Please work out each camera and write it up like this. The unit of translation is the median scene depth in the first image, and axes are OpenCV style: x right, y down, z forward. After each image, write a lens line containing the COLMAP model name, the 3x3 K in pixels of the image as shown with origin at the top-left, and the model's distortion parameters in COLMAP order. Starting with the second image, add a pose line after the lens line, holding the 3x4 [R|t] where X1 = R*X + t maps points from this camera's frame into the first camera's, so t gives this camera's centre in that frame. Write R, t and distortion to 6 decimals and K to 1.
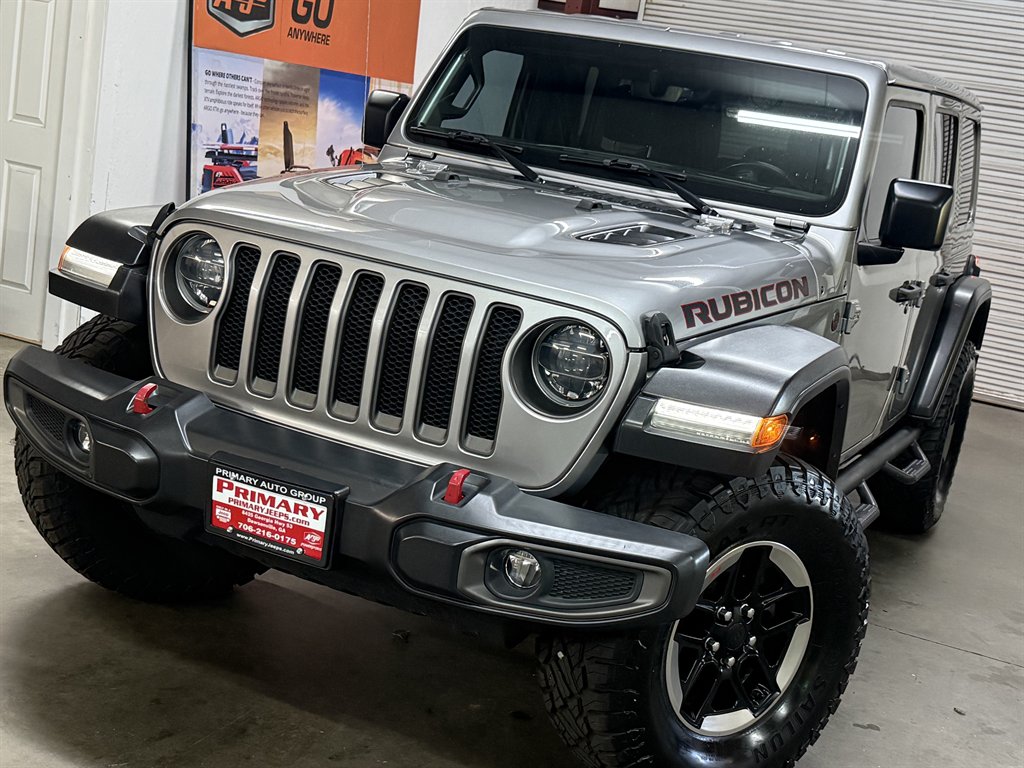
lens RADIAL K [[1394.5, 0, 510.1], [0, 1394.5, 379.0], [0, 0, 1]] dist [0.092797, -0.034884]
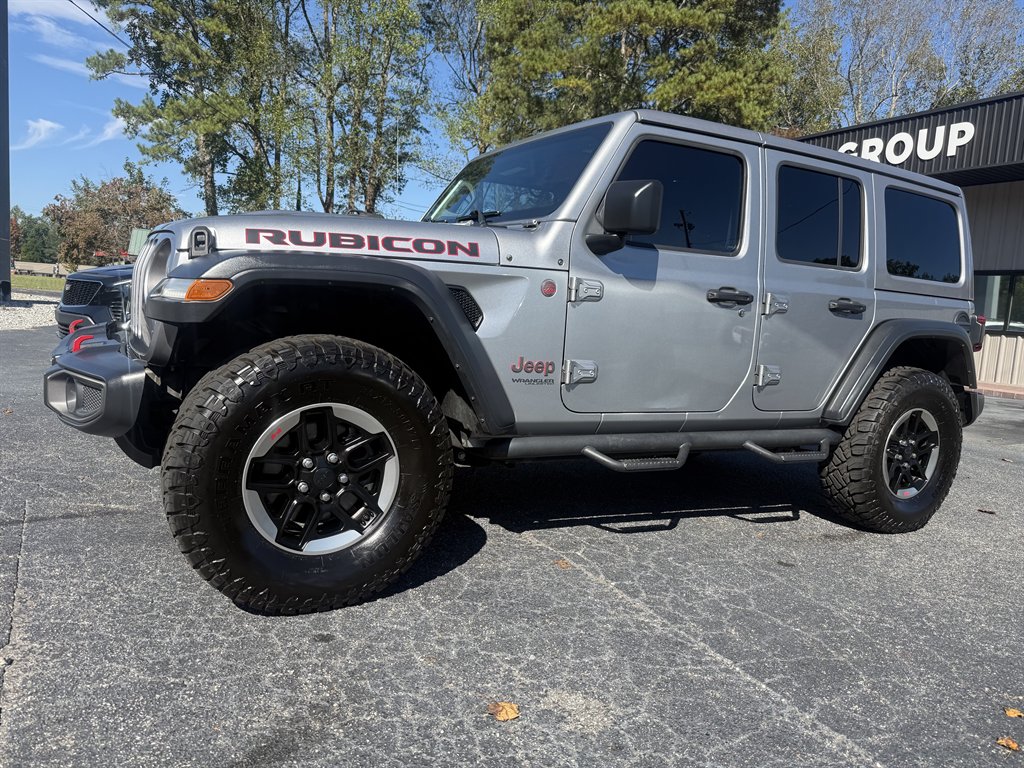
lens RADIAL K [[735.4, 0, 512.0], [0, 735.4, 384.0], [0, 0, 1]] dist [0.018154, -0.027134]
pose [[0.822010, -0.022811, -0.569016, 0.784841], [-0.072186, 0.986964, -0.143847, 0.195978], [0.564879, 0.159319, 0.809648, 0.582386]]
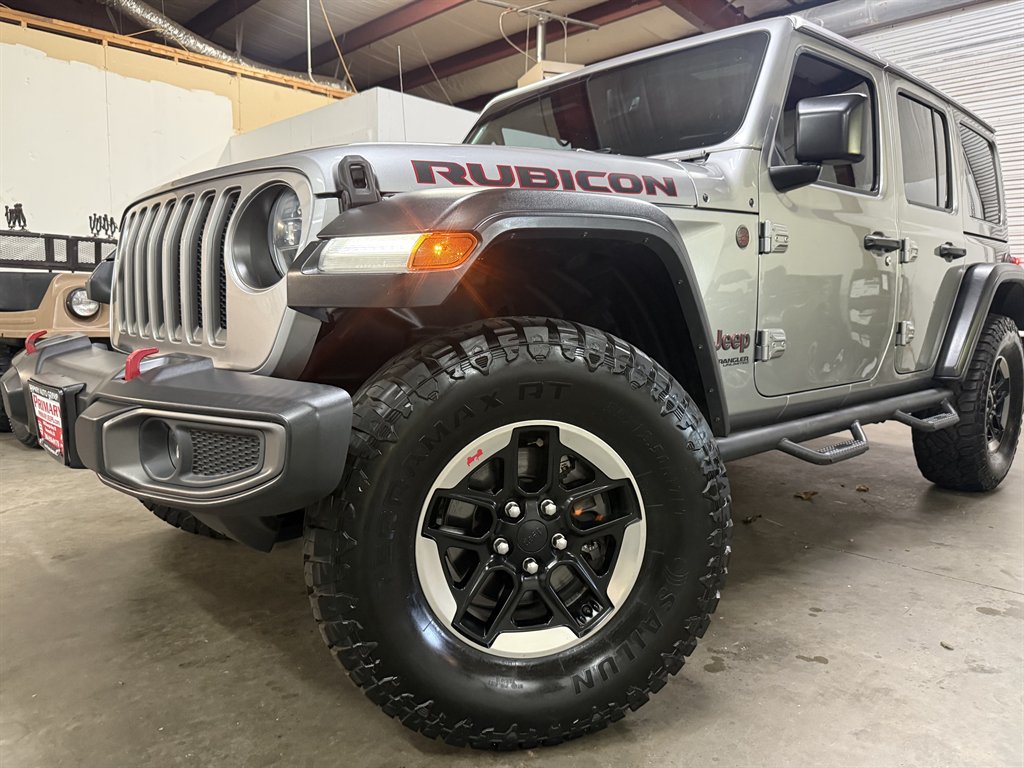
lens RADIAL K [[740.8, 0, 513.5], [0, 740.8, 373.2], [0, 0, 1]] dist [-0.006084, -0.000436]
pose [[0.921033, -0.108233, -0.374145, 0.356034], [0.057569, 0.987893, -0.144061, 0.159787], [0.385207, 0.111146, 0.916113, 0.615356]]
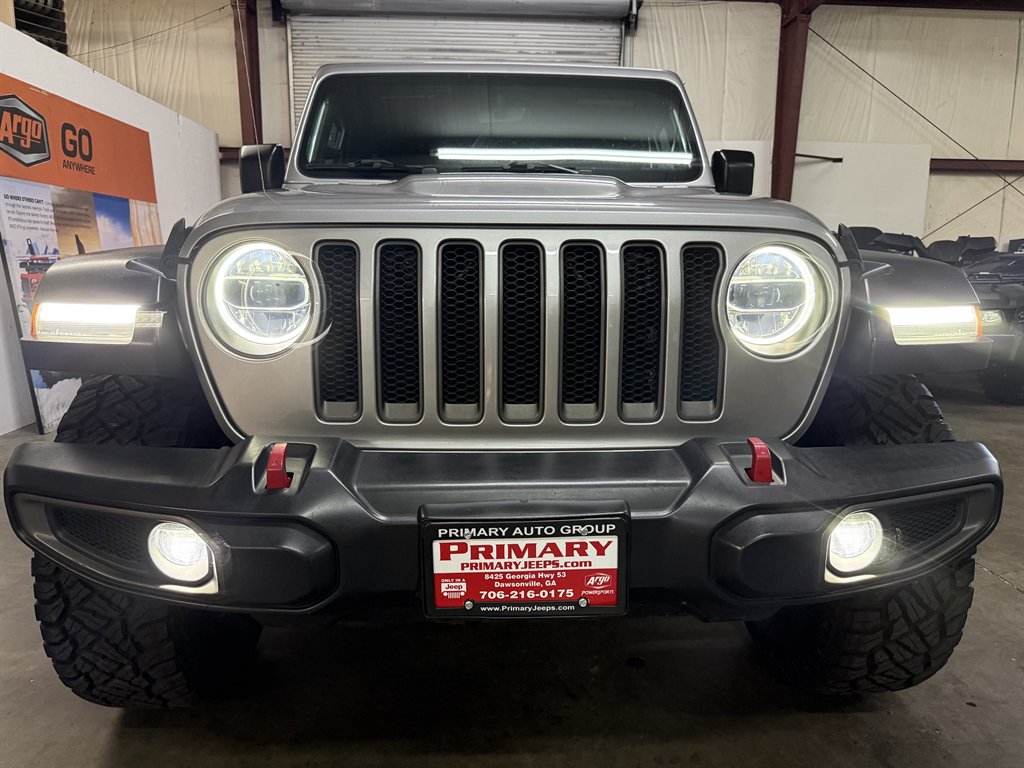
lens RADIAL K [[730.5, 0, 516.6], [0, 730.5, 373.3], [0, 0, 1]] dist [0.028105, -0.043953]
pose [[0.878818, -0.224067, 0.421275, -0.312639], [0.222894, 0.973414, 0.052760, -0.023956], [-0.421897, 0.047534, 0.905397, 0.643582]]
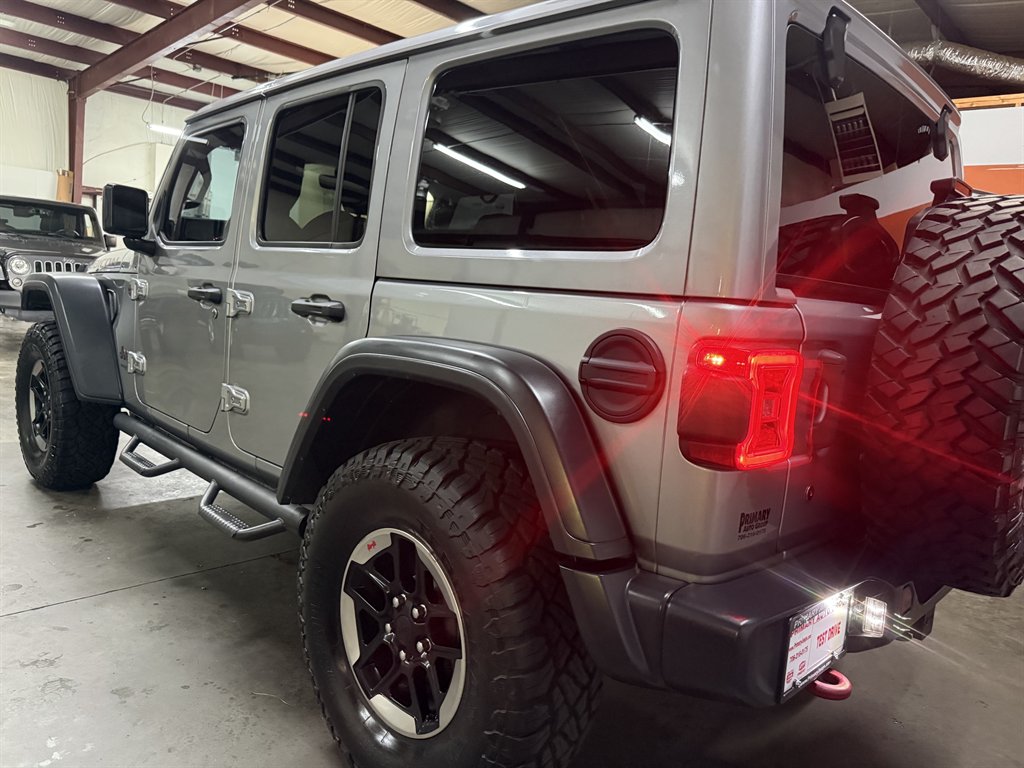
lens RADIAL K [[731.7, 0, 512.0], [0, 731.7, 384.0], [0, 0, 1]] dist [0.012434, -0.001183]
pose [[-0.314706, -0.050610, -0.947839, 1.141556], [-0.311646, 0.948729, 0.052817, -0.157847], [0.896570, 0.312012, -0.314343, 2.208169]]
